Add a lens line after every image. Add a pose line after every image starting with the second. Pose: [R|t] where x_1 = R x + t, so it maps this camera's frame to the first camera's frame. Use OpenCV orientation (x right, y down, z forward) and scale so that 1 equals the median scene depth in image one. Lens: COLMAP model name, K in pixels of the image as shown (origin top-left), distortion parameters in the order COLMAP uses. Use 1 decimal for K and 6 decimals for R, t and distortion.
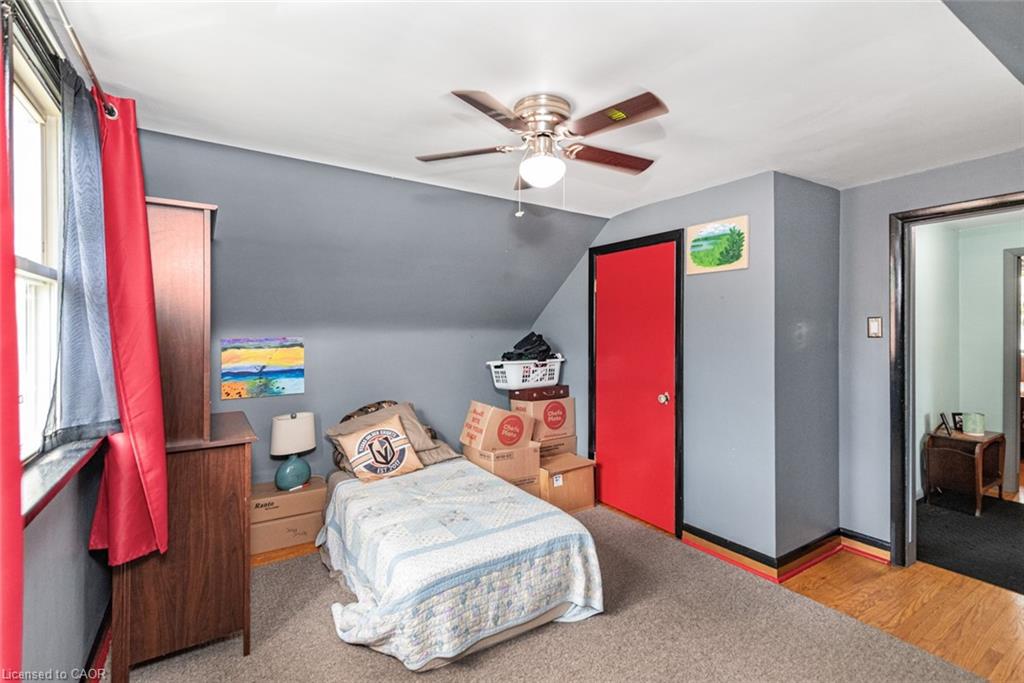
lens RADIAL K [[469.4, 0, 510.8], [0, 469.4, 329.4], [0, 0, 1]] dist [-0.000700, -0.000092]
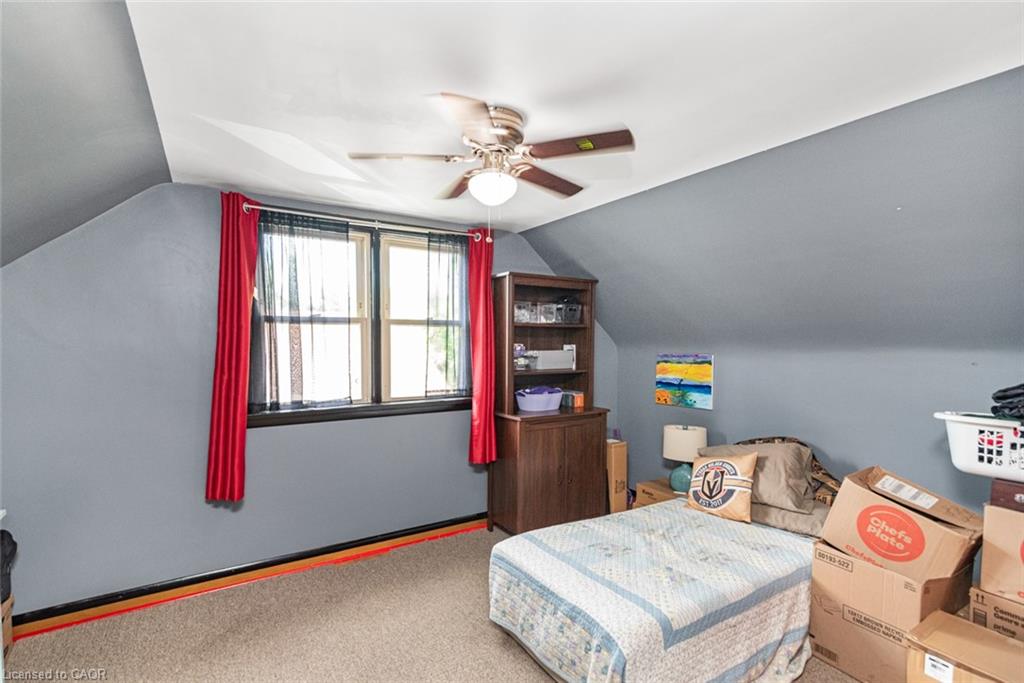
lens RADIAL K [[478.0, 0, 512.0], [0, 478.0, 341.5], [0, 0, 1]] dist [0.003534, 0.000801]
pose [[0.000609, 0.008104, -0.999967, 0.638953], [0.000088, 0.999967, 0.008104, -0.023081], [1.000000, -0.000093, 0.000608, 0.599313]]
